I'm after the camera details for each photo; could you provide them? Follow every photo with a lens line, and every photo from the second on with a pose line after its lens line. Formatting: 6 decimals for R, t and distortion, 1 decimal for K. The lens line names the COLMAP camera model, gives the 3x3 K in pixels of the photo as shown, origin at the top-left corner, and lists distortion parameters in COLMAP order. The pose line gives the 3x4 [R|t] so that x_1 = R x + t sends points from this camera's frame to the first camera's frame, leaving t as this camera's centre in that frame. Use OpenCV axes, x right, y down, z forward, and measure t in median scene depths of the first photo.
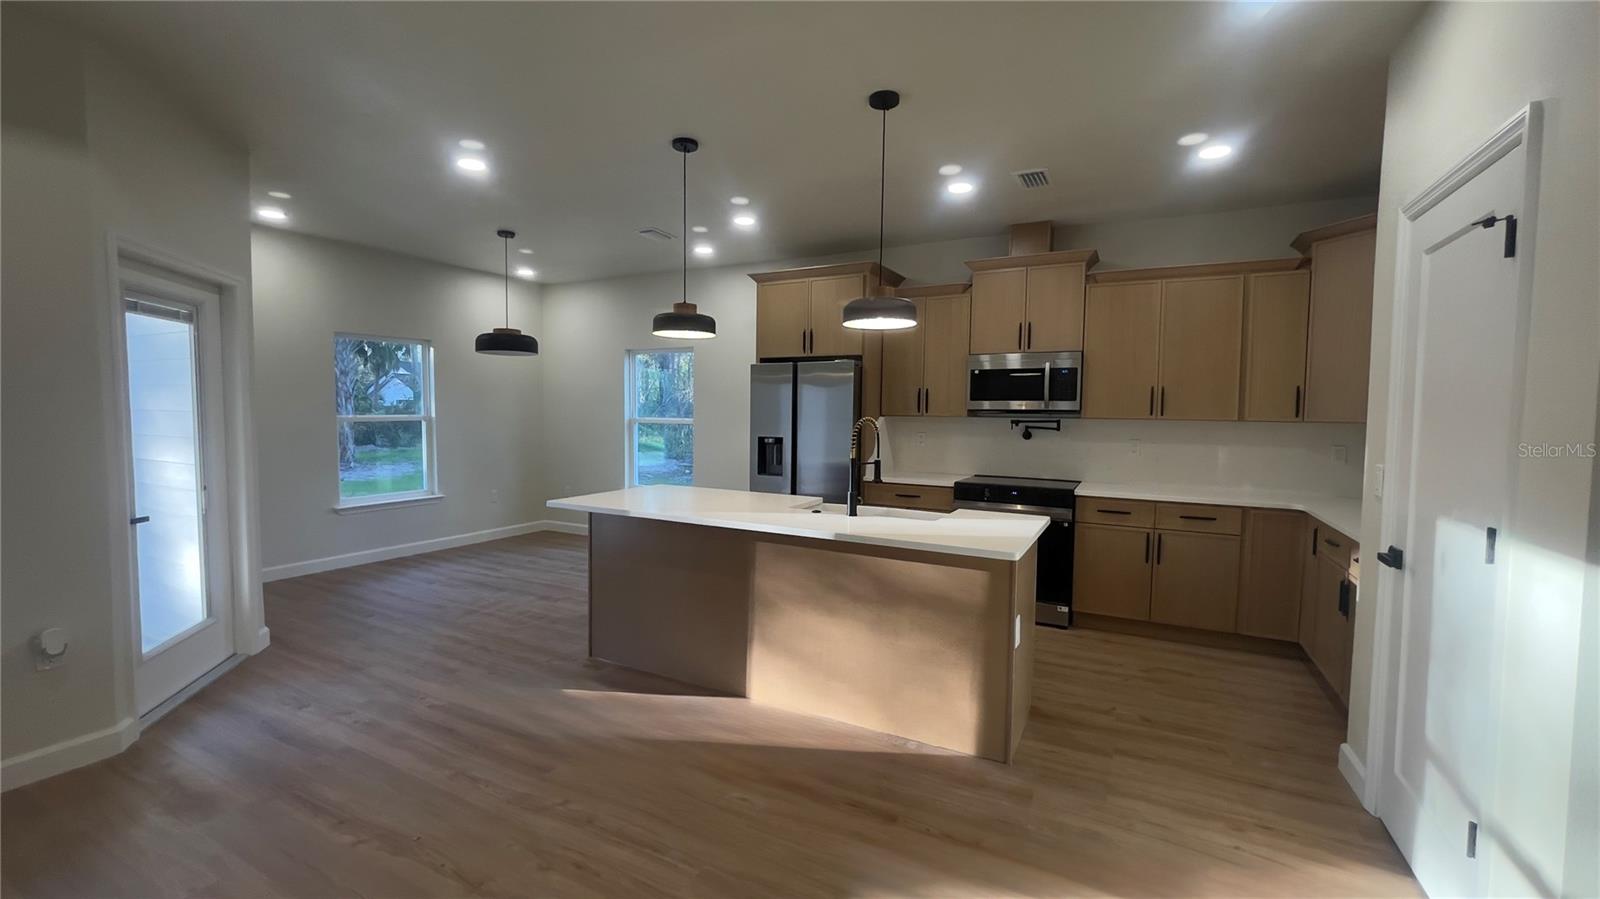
lens RADIAL K [[649.6, 0, 799.7], [0, 649.6, 451.0], [0, 0, 1]] dist [-0.005772, -0.001912]
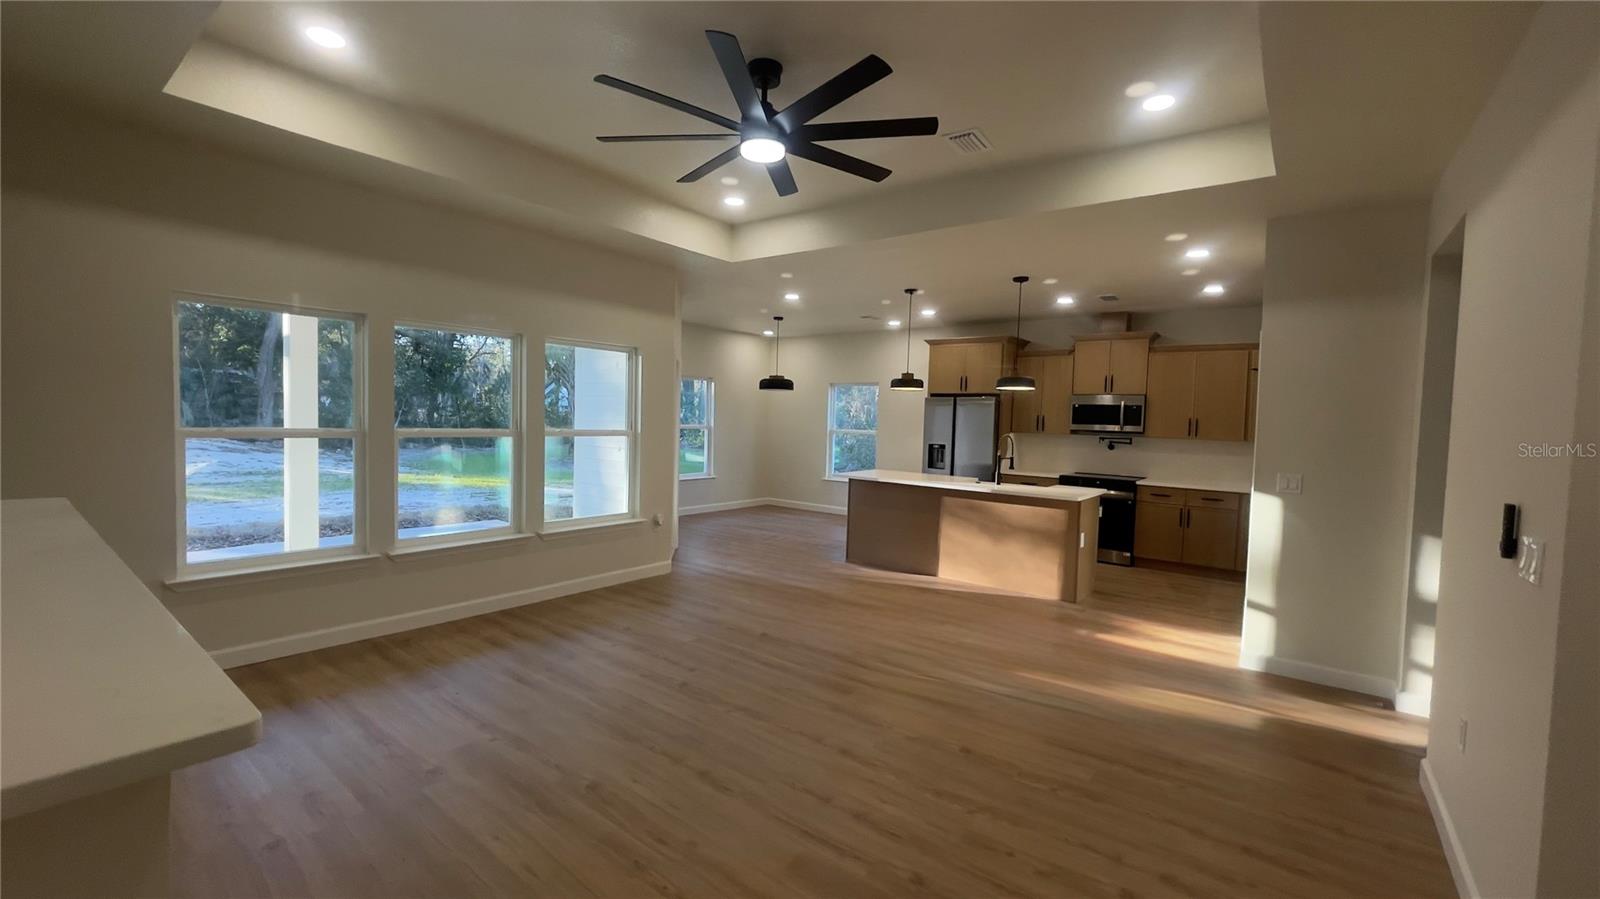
lens RADIAL K [[649.6, 0, 792.5], [0, 649.6, 451.3], [0, 0, 1]] dist [-0.005772, -0.001912]
pose [[0.982623, 0.026431, -0.183719, -0.115543], [-0.028908, 0.999524, -0.010819, 0.026087], [0.183345, 0.015942, 0.982919, -0.699730]]
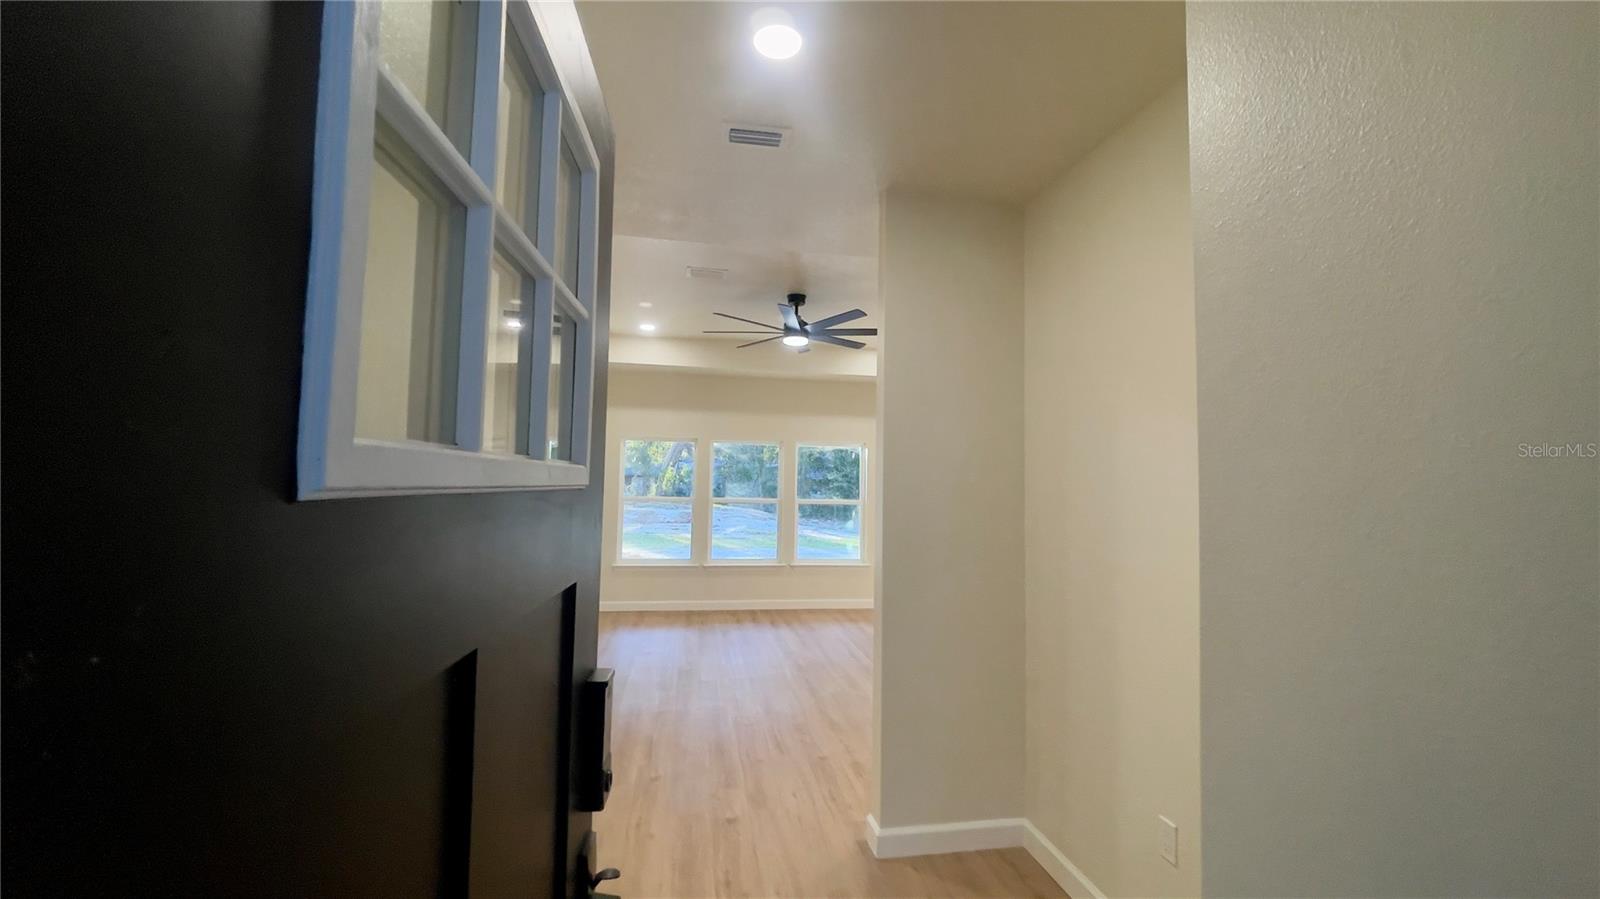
lens RADIAL K [[649.6, 0, 803.1], [0, 649.6, 443.8], [0, 0, 1]] dist [-0.005772, -0.001912]
pose [[0.606287, -0.052066, -0.793539, 0.676465], [-0.060455, 0.991949, -0.111274, 0.035518], [0.792944, 0.115438, 0.598258, -0.745023]]
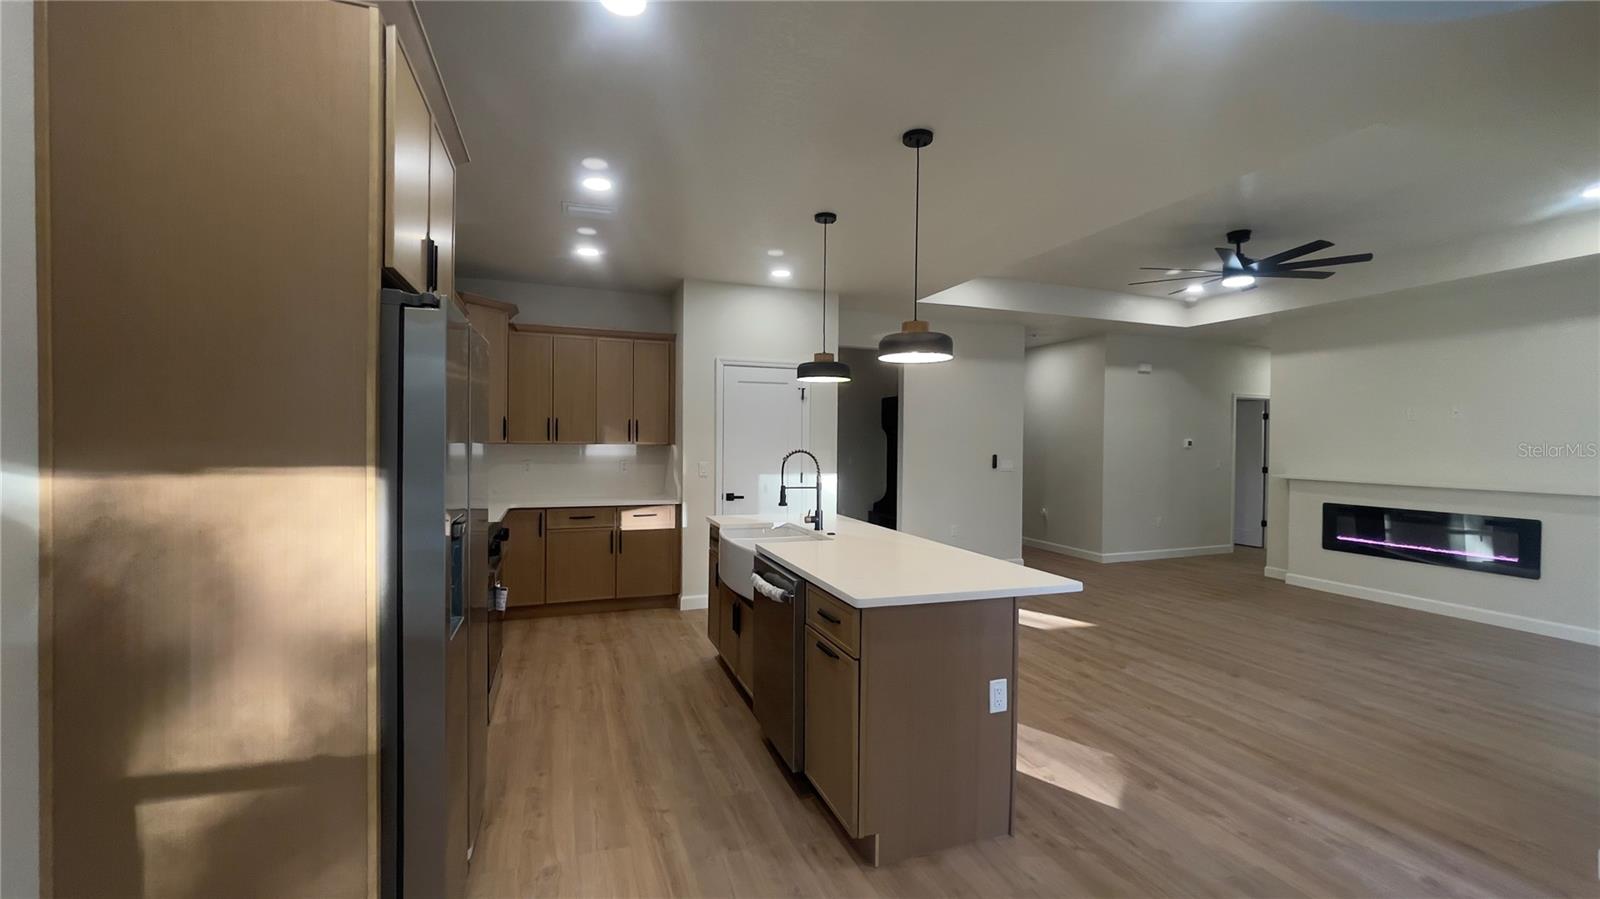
lens RADIAL K [[649.6, 0, 794.0], [0, 649.6, 446.9], [0, 0, 1]] dist [-0.005772, -0.001912]
pose [[-0.729936, -0.026769, 0.682991, -0.483618], [0.020960, 0.997886, 0.061511, -0.088606], [-0.683194, 0.059215, -0.727832, 1.296851]]
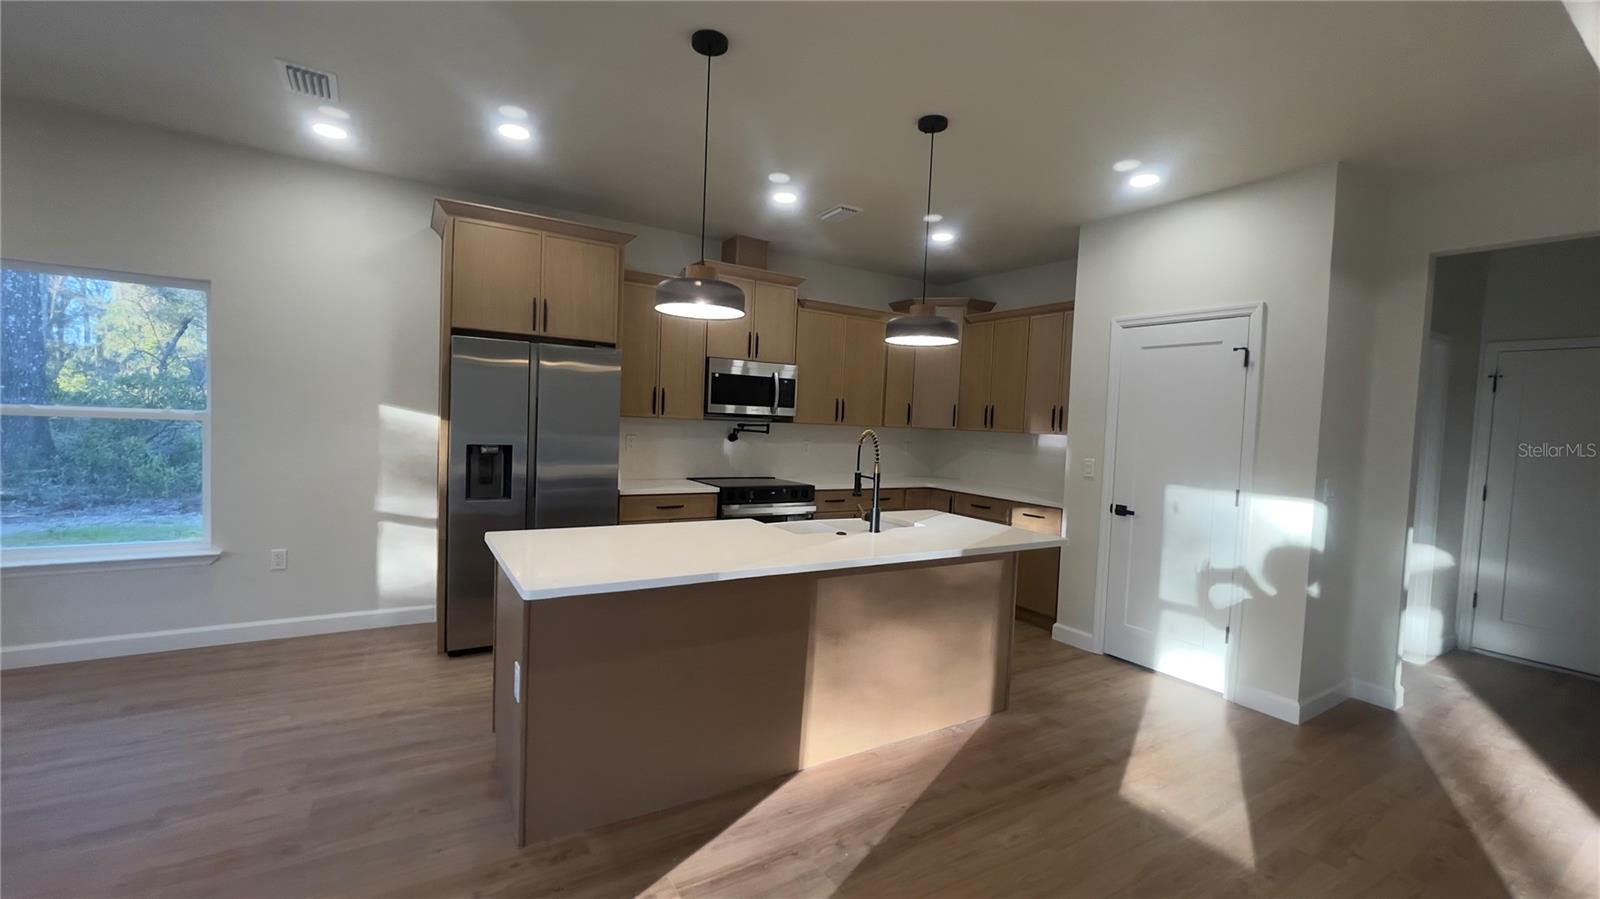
lens RADIAL K [[649.6, 0, 797.7], [0, 649.6, 439.8], [0, 0, 1]] dist [-0.005772, -0.001912]
pose [[0.506916, -0.015132, 0.861862, -0.551364], [0.014928, 0.999850, 0.008775, -0.031060], [-0.861866, 0.008418, 0.507066, 0.410918]]
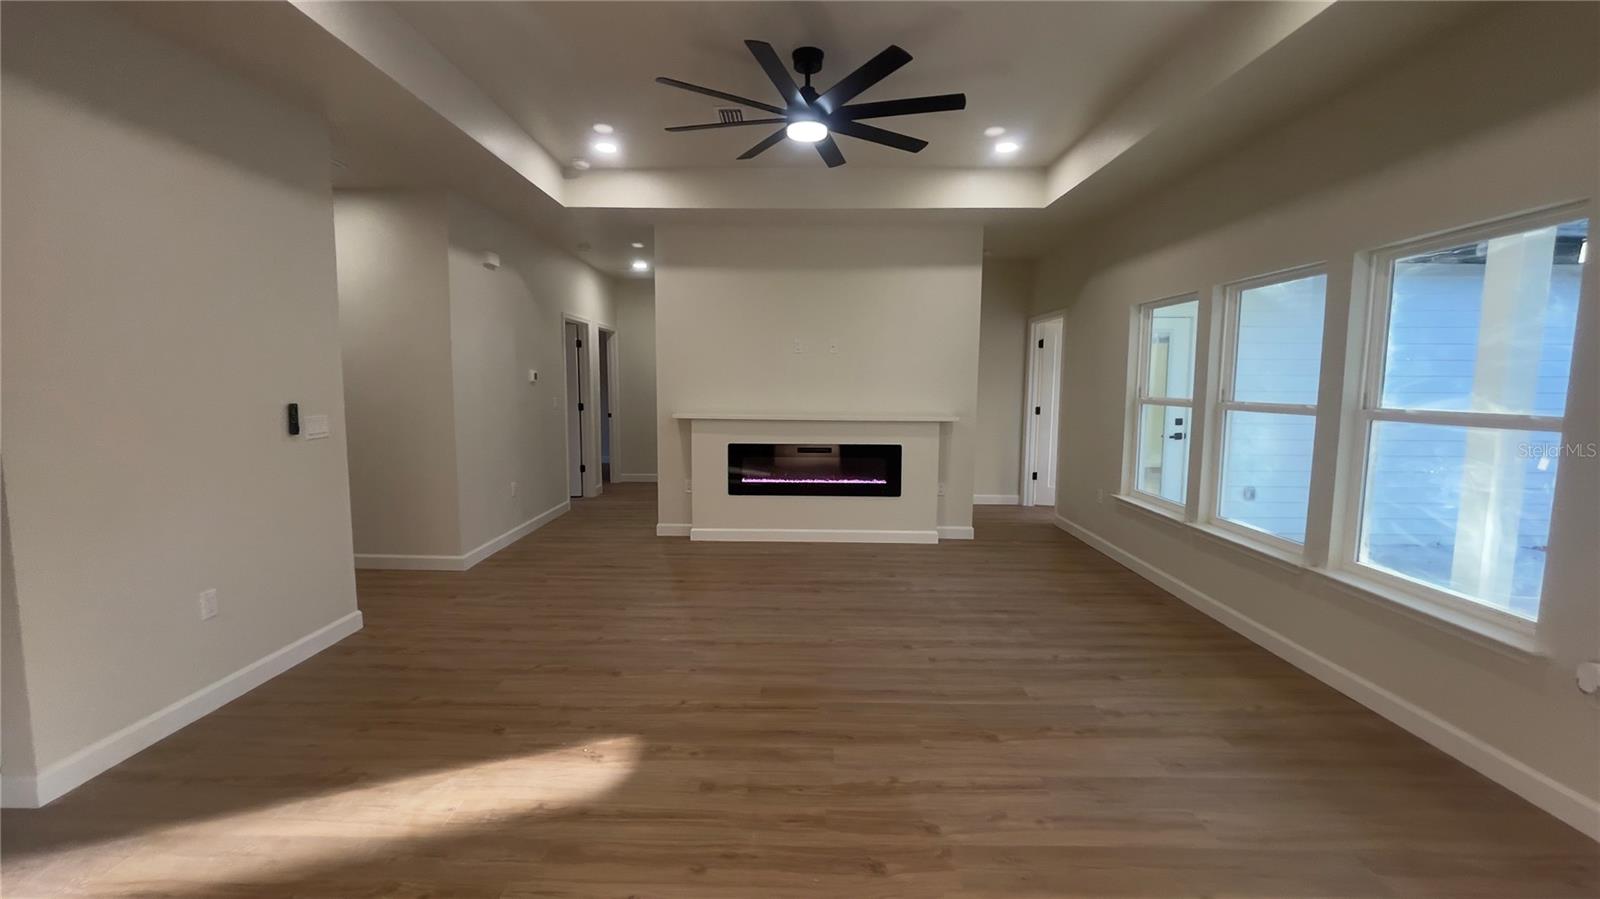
lens RADIAL K [[649.6, 0, 794.2], [0, 649.6, 445.5], [0, 0, 1]] dist [-0.005772, -0.001912]
pose [[-0.891927, 0.024668, -0.451507, 0.083148], [-0.047086, 0.988016, 0.146996, -0.042847], [0.449722, 0.152369, -0.880076, 0.647301]]
